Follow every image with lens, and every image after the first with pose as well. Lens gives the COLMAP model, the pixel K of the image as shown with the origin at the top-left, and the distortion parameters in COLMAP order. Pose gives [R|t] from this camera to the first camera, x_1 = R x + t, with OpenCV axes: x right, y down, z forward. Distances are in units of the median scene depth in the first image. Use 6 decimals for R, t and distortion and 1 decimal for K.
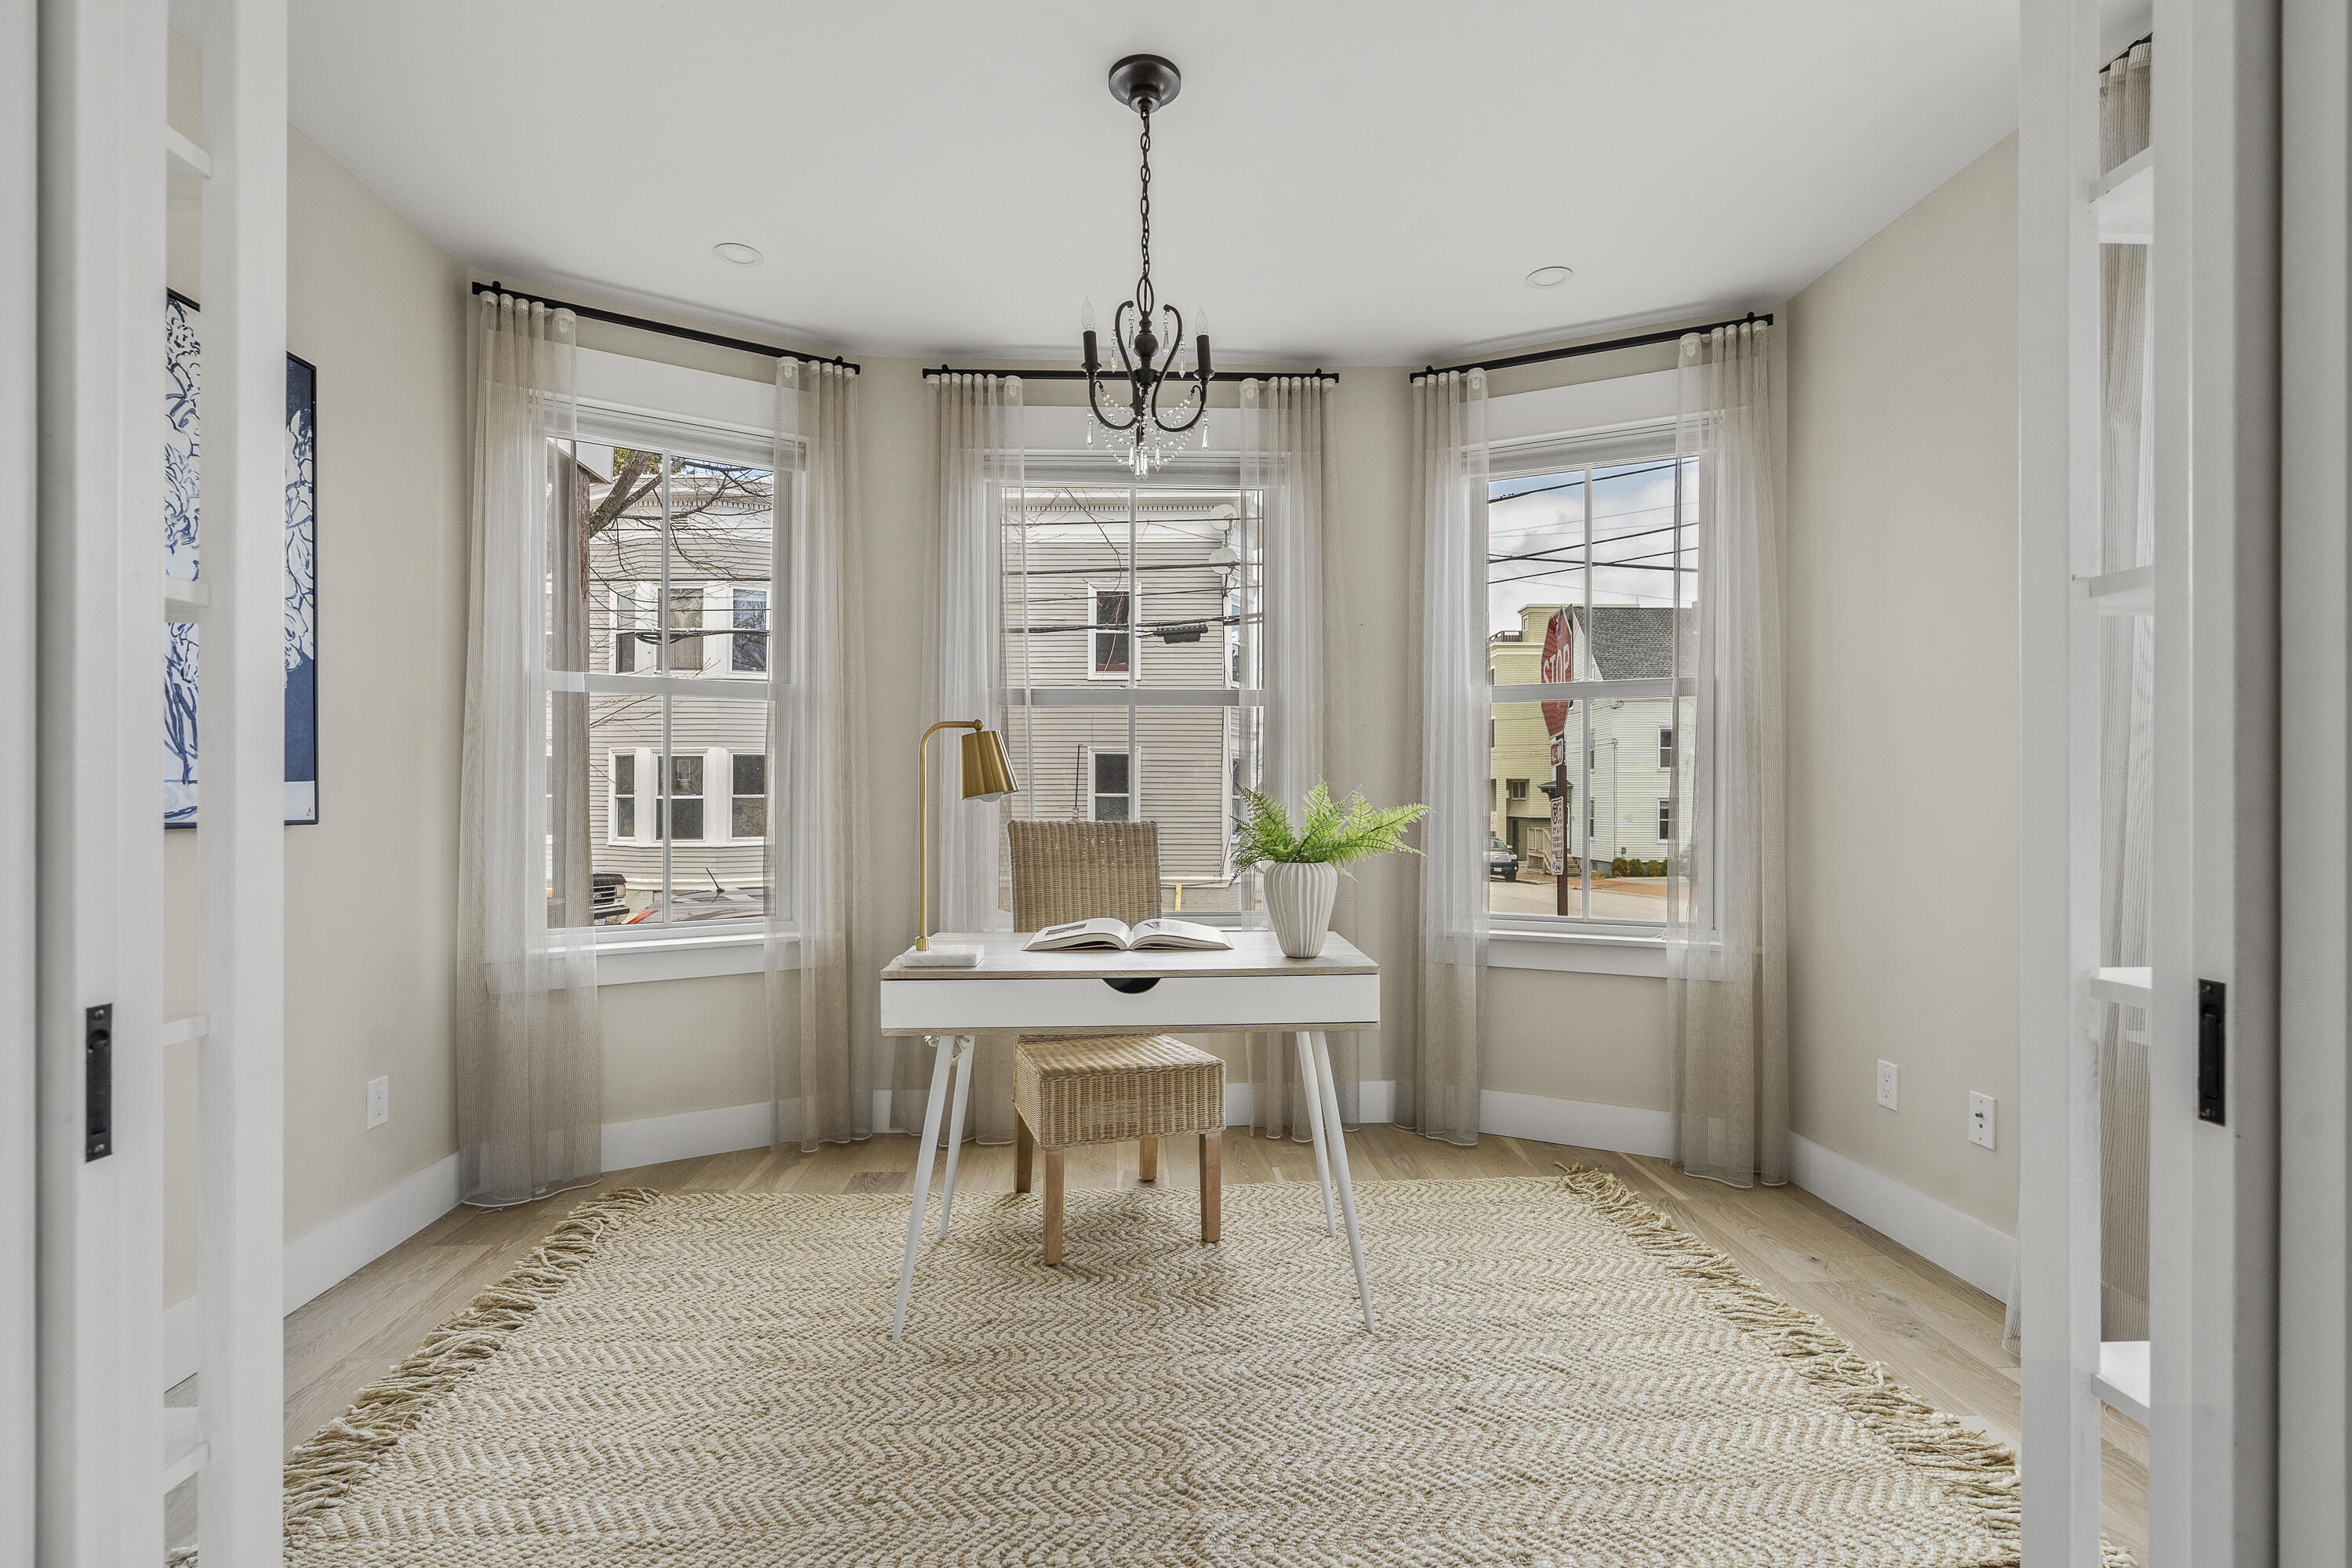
lens RADIAL K [[1066.2, 0, 1177.4], [0, 1066.2, 796.7], [0, 0, 1]] dist [-0.009941, 0.000997]
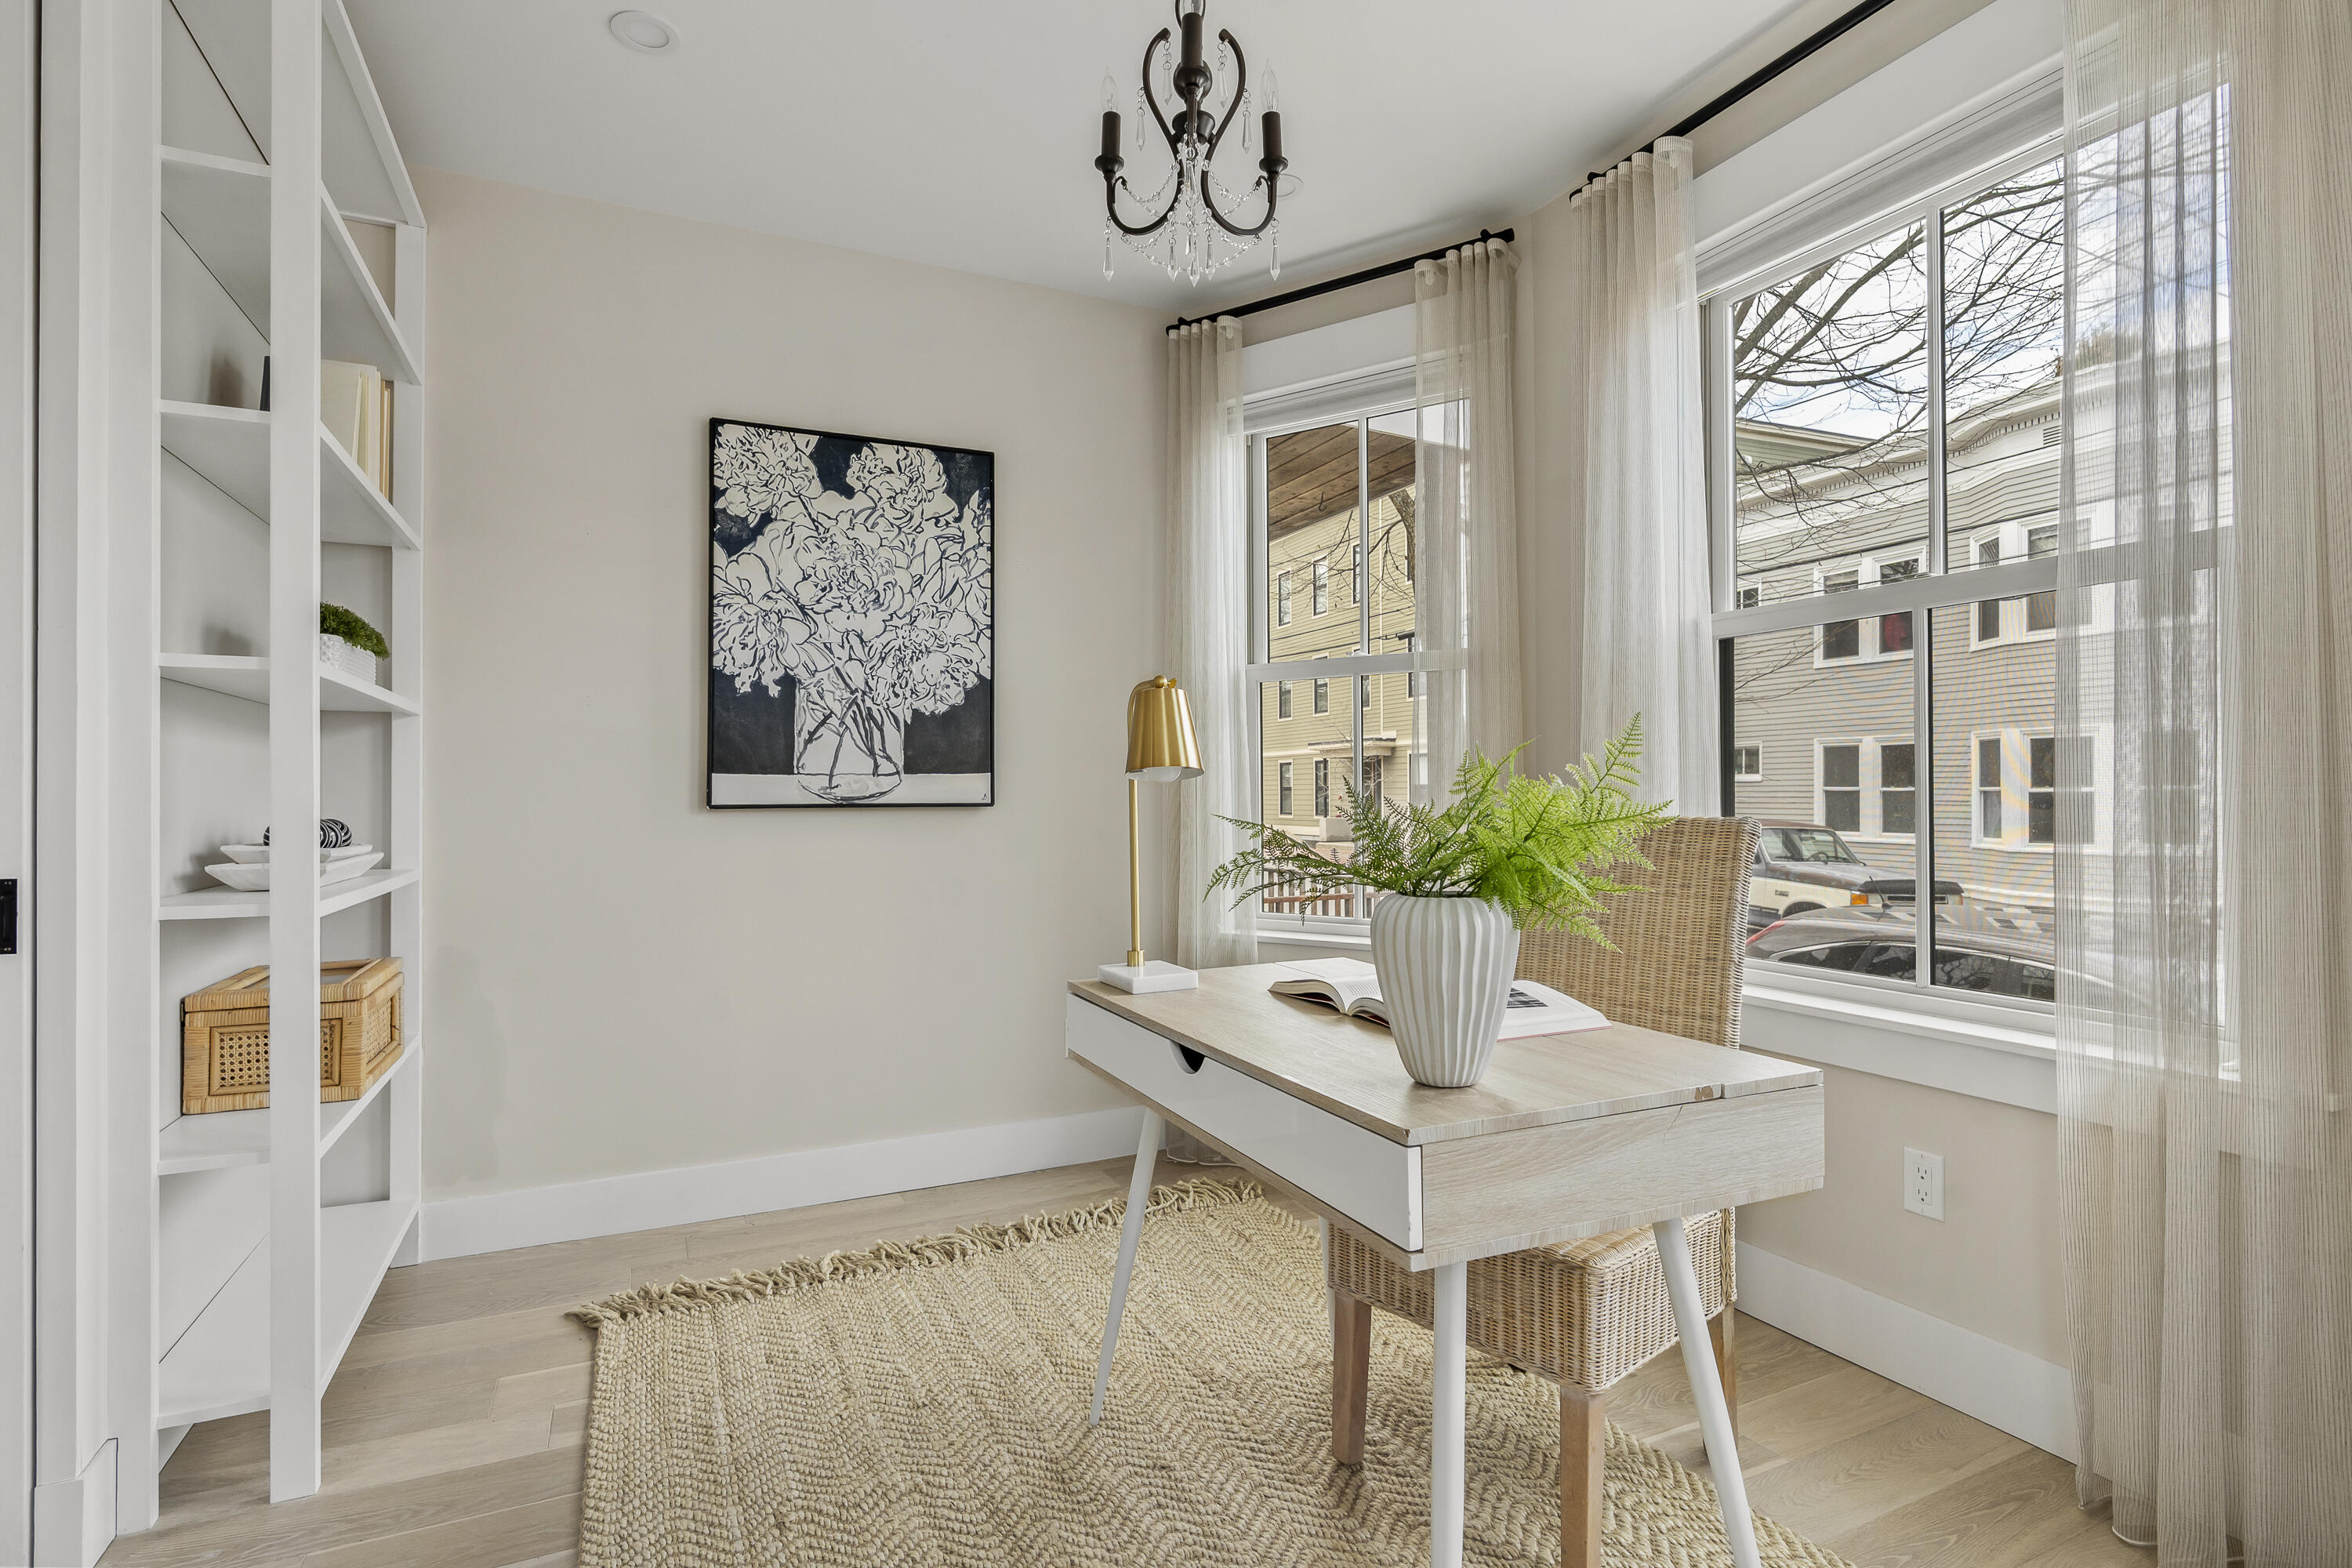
lens RADIAL K [[1142.3, 0, 1166.2], [0, 1142.3, 785.4], [0, 0, 1]] dist [-0.011299, -0.000134]
pose [[0.383482, -0.008394, -0.923510, 0.551810], [0.003943, 0.999964, -0.007452, 0.011300], [0.923540, -0.000784, 0.383501, 0.662106]]
